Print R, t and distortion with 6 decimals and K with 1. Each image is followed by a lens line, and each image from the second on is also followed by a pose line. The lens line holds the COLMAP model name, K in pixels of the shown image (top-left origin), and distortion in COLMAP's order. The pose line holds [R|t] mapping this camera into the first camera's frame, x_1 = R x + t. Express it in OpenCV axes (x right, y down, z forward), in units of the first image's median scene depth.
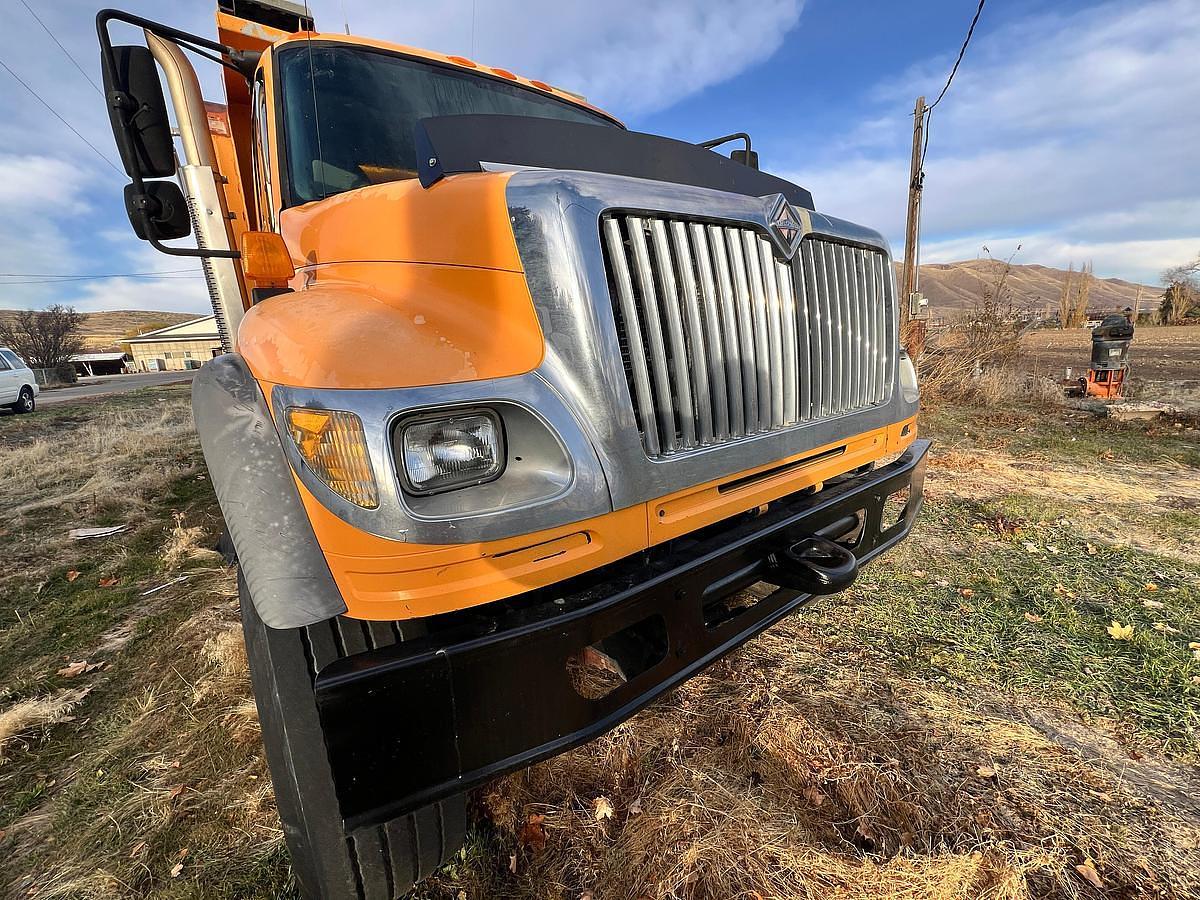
lens RADIAL K [[475.2, 0, 600.0], [0, 475.2, 450.0], [0, 0, 1]] dist [0.000673, 0.000130]
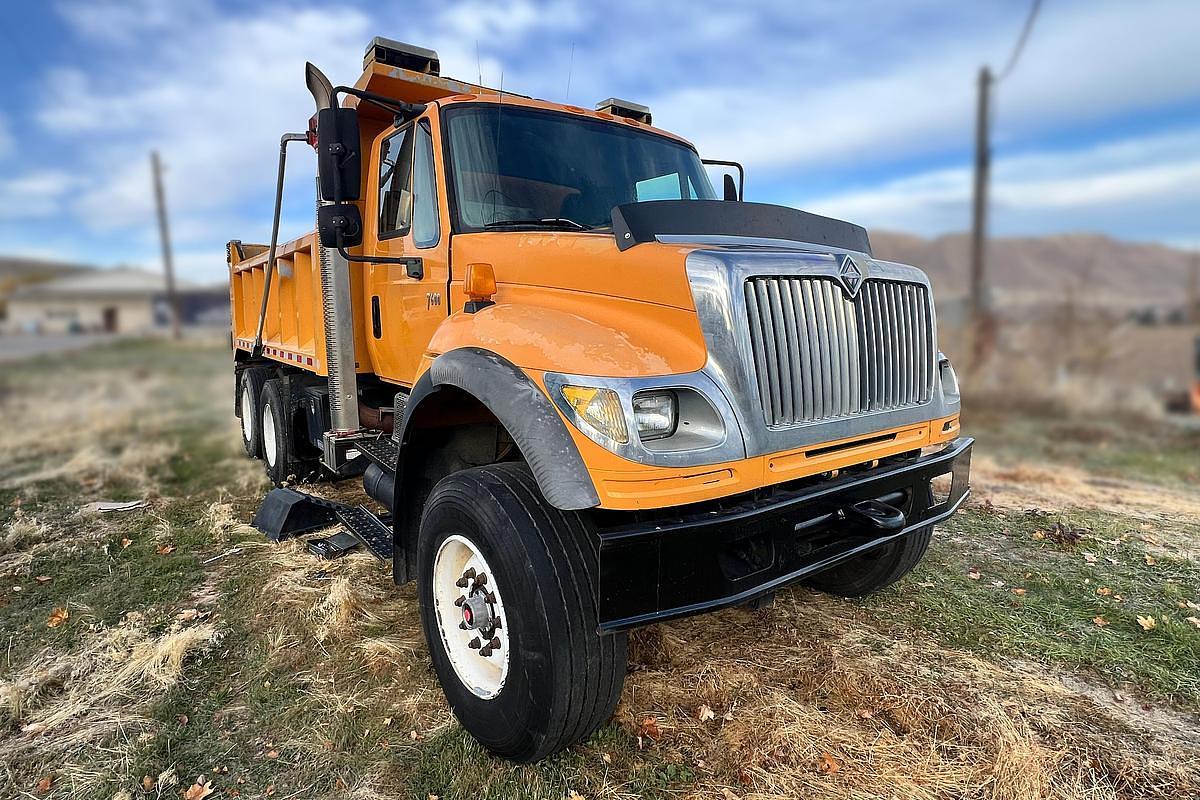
lens RADIAL K [[572.8, 0, 595.8], [0, 572.8, 389.4], [0, 0, 1]] dist [-0.000671, -0.000520]
pose [[0.998883, 0.042254, -0.021159, -0.301689], [-0.044327, 0.992981, -0.109650, 0.088795], [0.016377, 0.110466, 0.993745, -0.640367]]
